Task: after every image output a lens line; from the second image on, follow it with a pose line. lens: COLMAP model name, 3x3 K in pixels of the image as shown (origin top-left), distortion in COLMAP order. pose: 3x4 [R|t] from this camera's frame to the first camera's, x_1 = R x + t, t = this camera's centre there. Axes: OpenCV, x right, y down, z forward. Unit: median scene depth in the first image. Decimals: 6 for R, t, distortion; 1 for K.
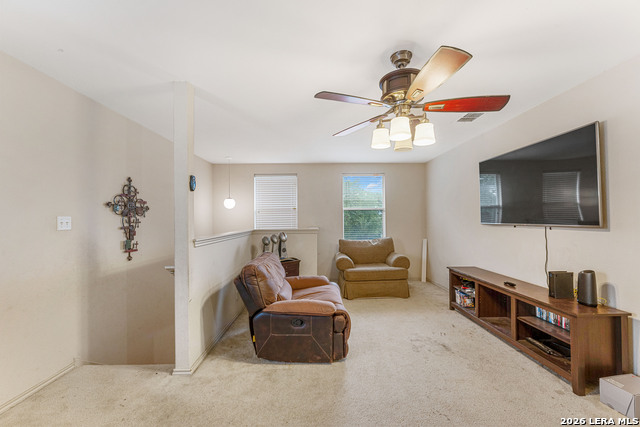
lens RADIAL K [[254.8, 0, 319.7], [0, 254.8, 213.4], [0, 0, 1]] dist [-0.001463, -0.000241]
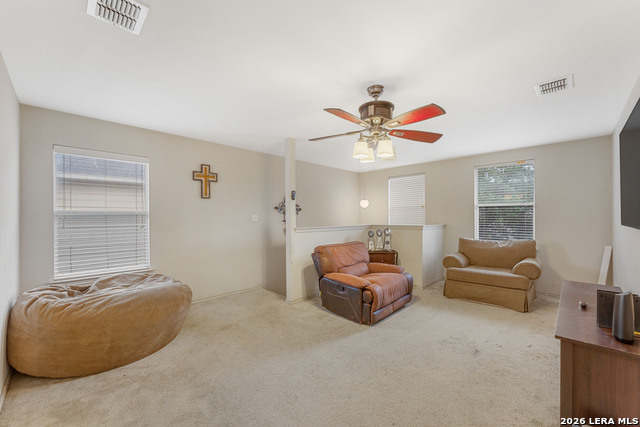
lens RADIAL K [[254.8, 0, 319.8], [0, 254.8, 215.8], [0, 0, 1]] dist [-0.001463, -0.000241]
pose [[0.701414, 0.004961, -0.712737, 0.799638], [0.012012, 0.999751, 0.018780, -0.010599], [0.712653, -0.021734, 0.701180, -0.078922]]
